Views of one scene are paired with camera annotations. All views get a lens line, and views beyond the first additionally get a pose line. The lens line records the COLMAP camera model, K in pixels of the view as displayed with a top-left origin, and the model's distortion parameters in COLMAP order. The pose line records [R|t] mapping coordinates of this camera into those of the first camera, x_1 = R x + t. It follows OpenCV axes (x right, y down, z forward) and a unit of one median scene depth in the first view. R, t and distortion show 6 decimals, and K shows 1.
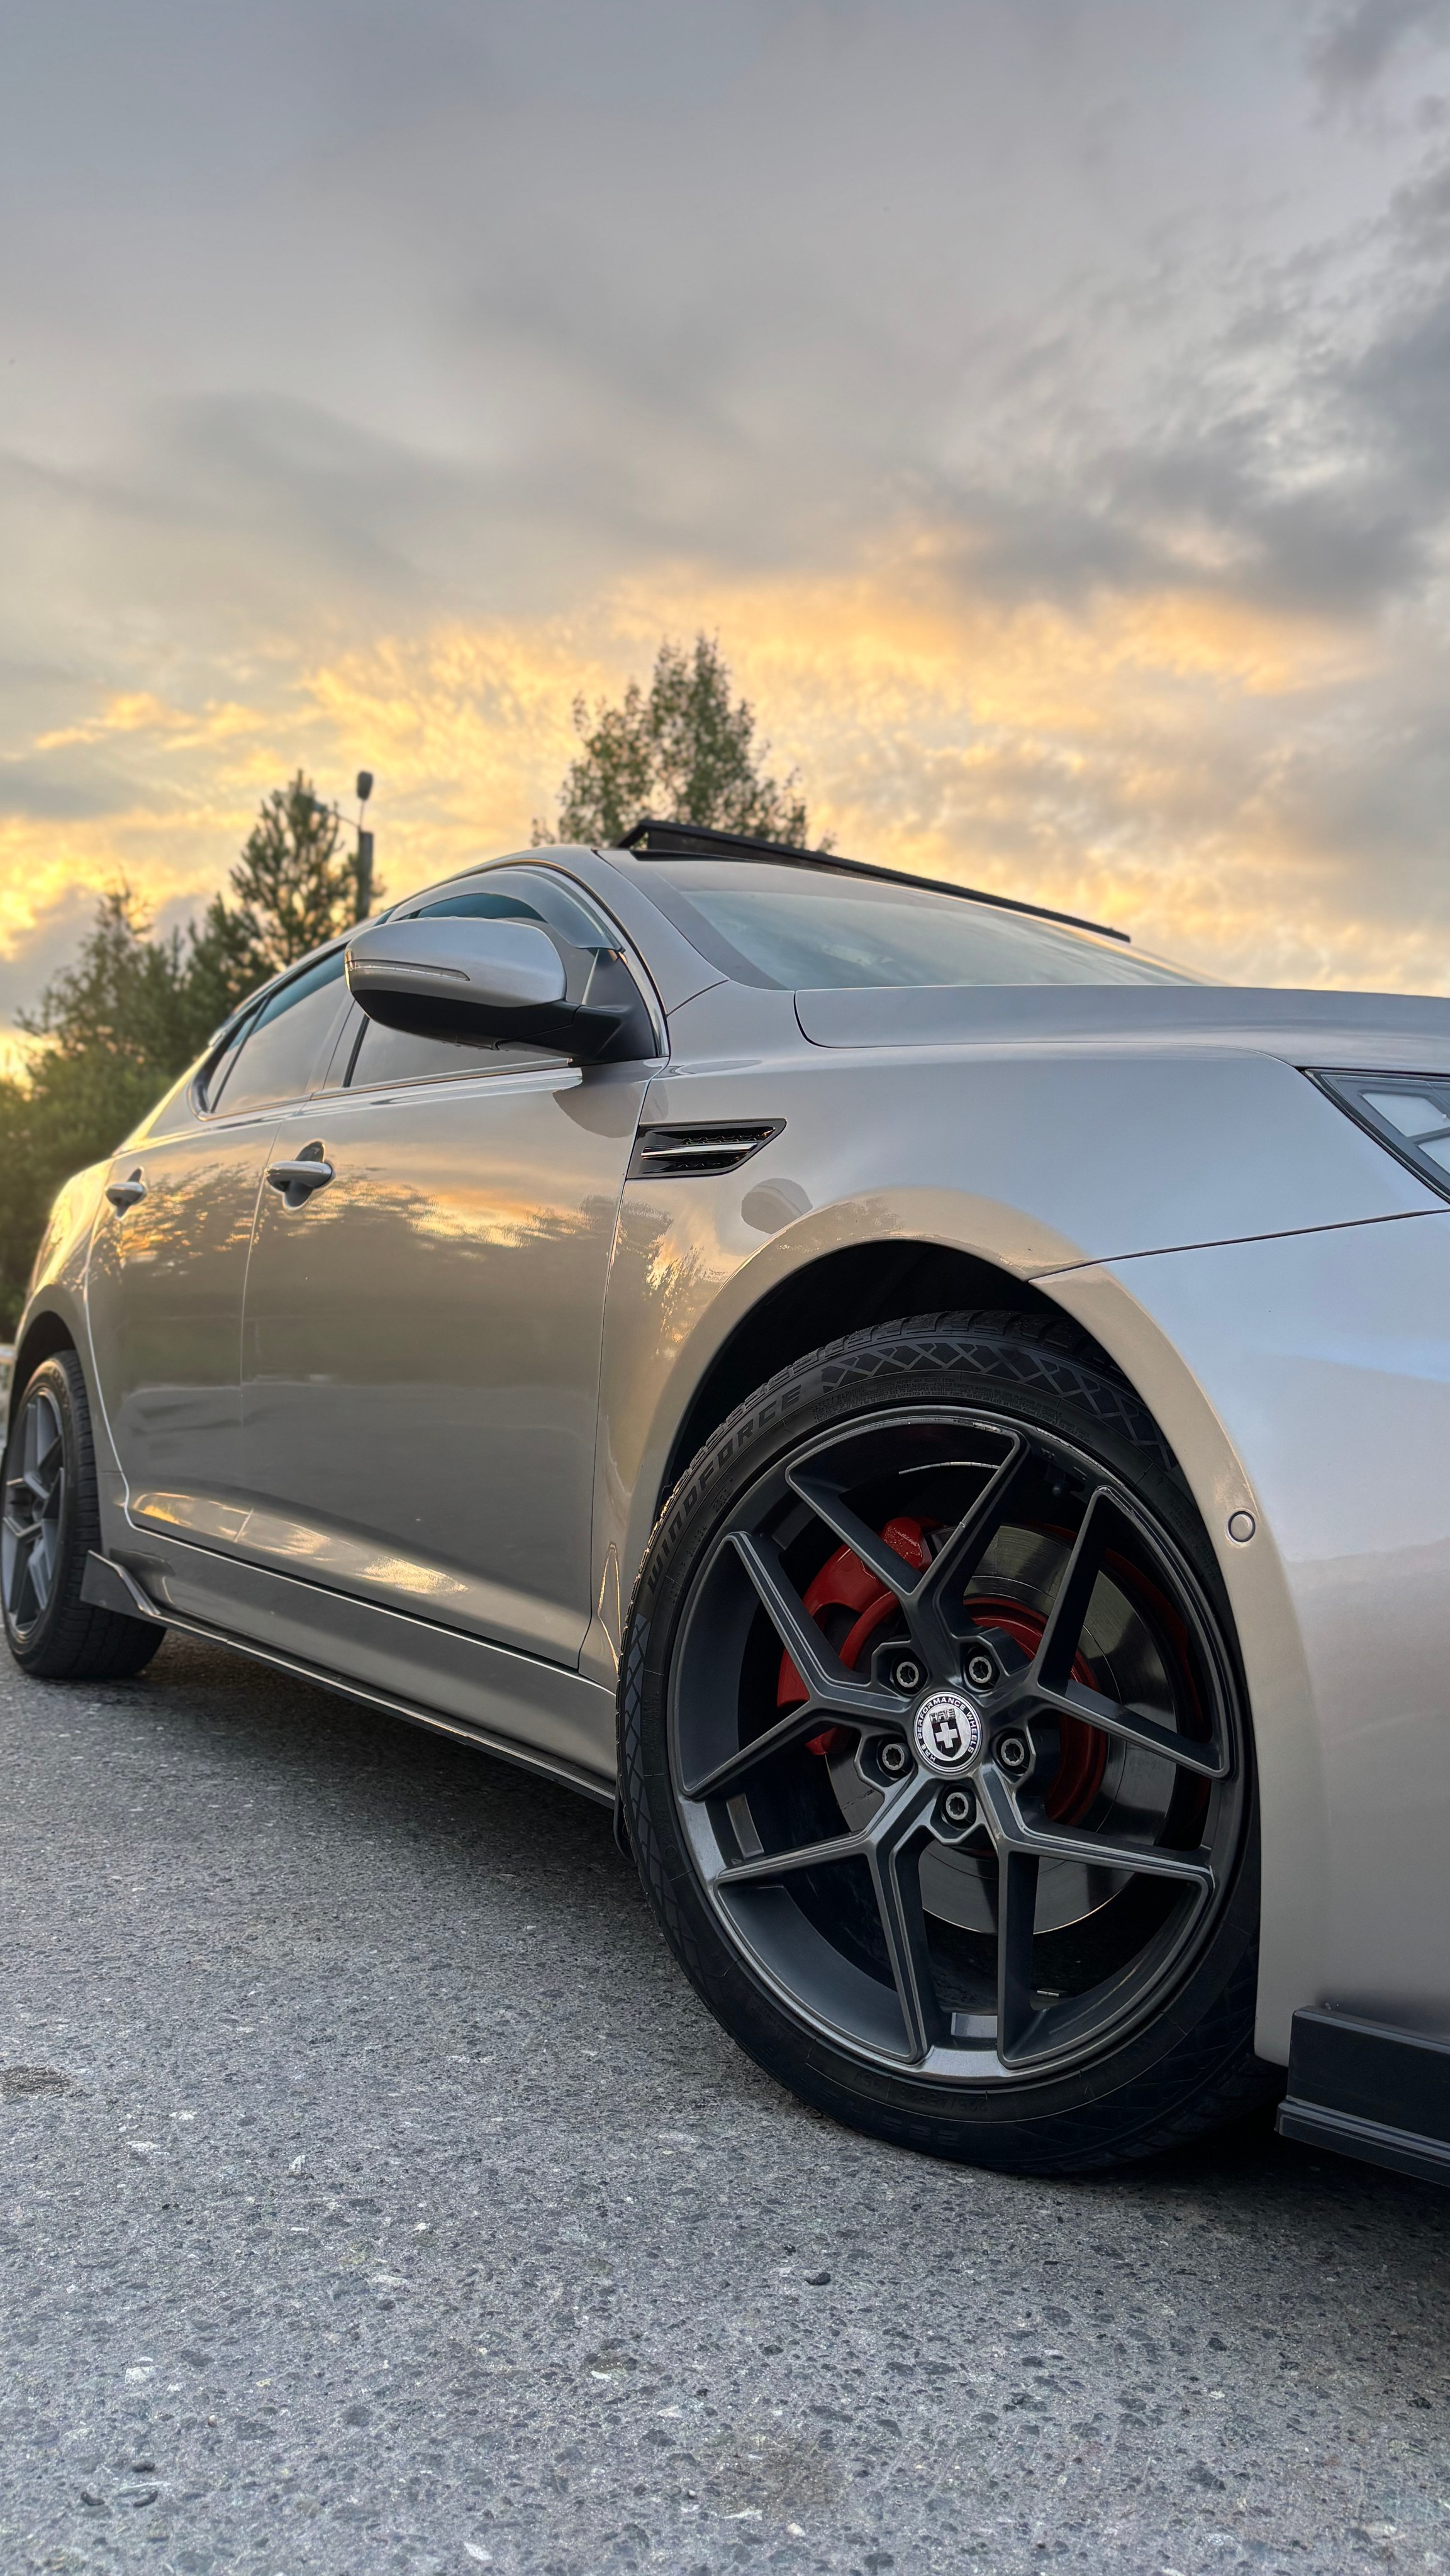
lens RADIAL K [[1950.4, 0, 733.9], [0, 1950.4, 1309.8], [0, 0, 1]] dist [0.041754, -0.030357]
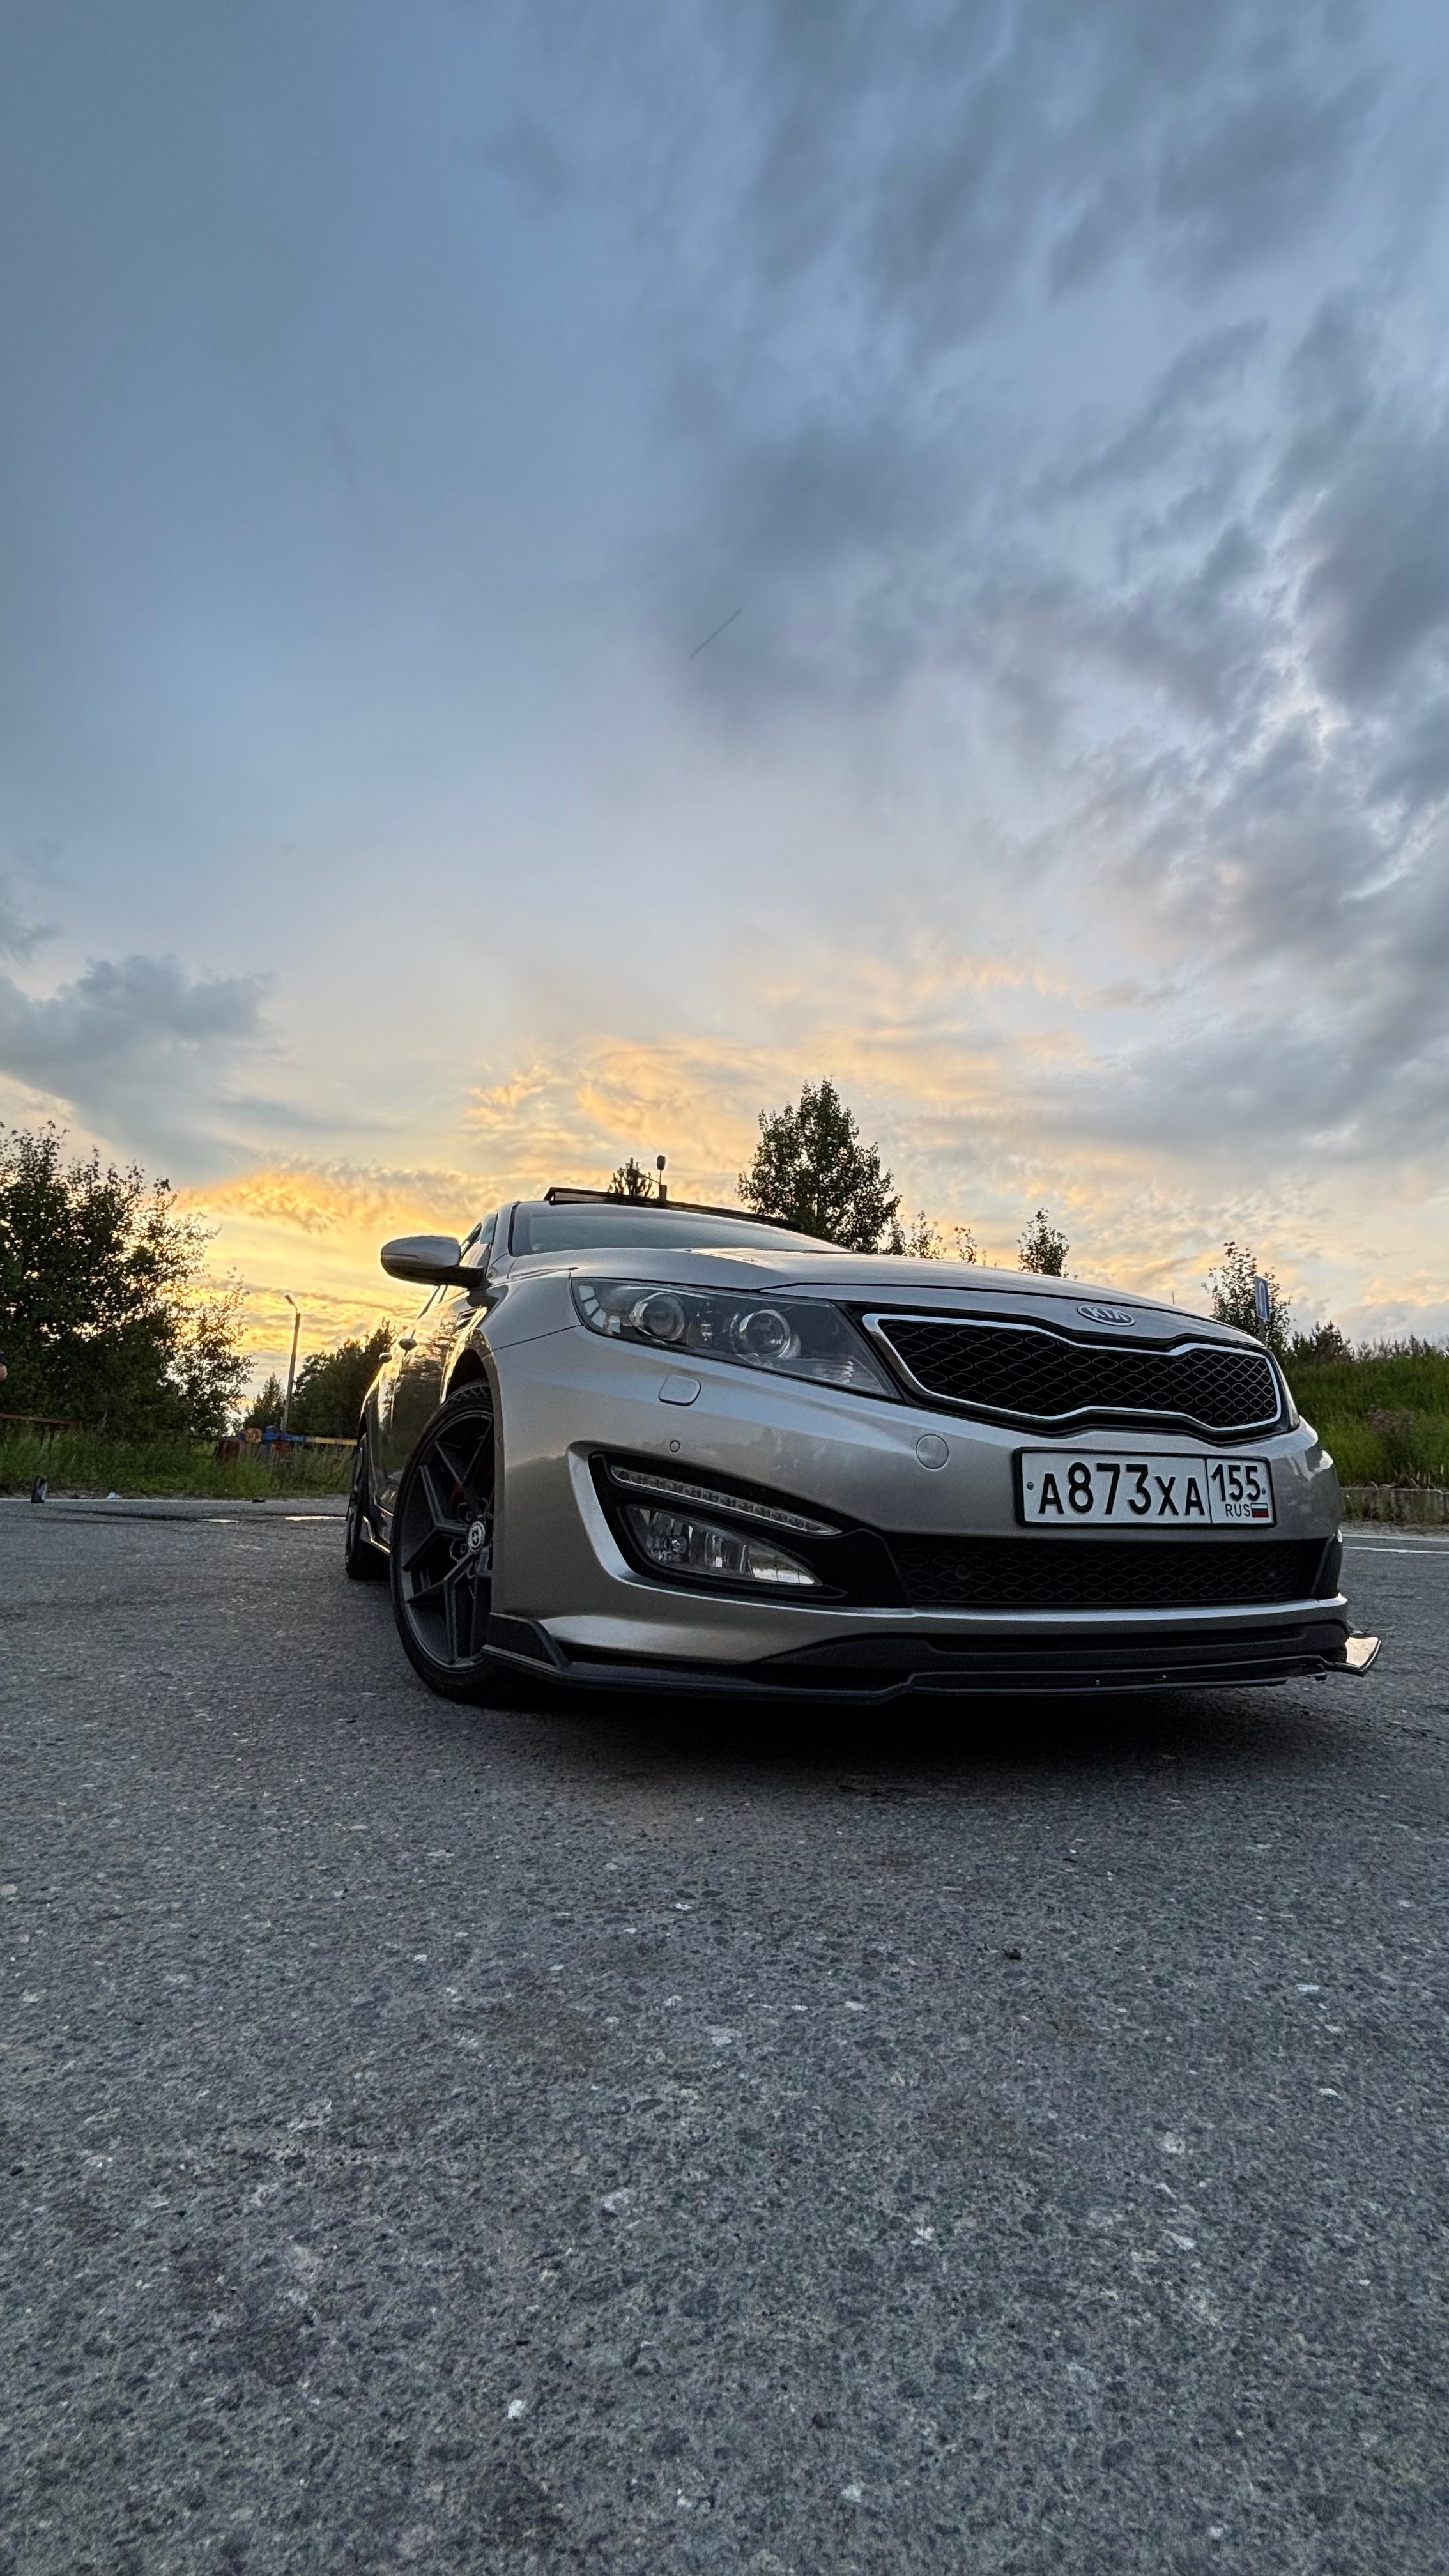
lens RADIAL K [[1047.6, 0, 737.5], [0, 1047.6, 1283.2], [0, 0, 1]] dist [-0.006833, -0.000316]
pose [[0.988641, -0.047649, -0.142545, 0.430762], [0.027674, 0.989910, -0.138965, 0.054665], [0.147728, 0.133442, 0.979985, -0.232674]]
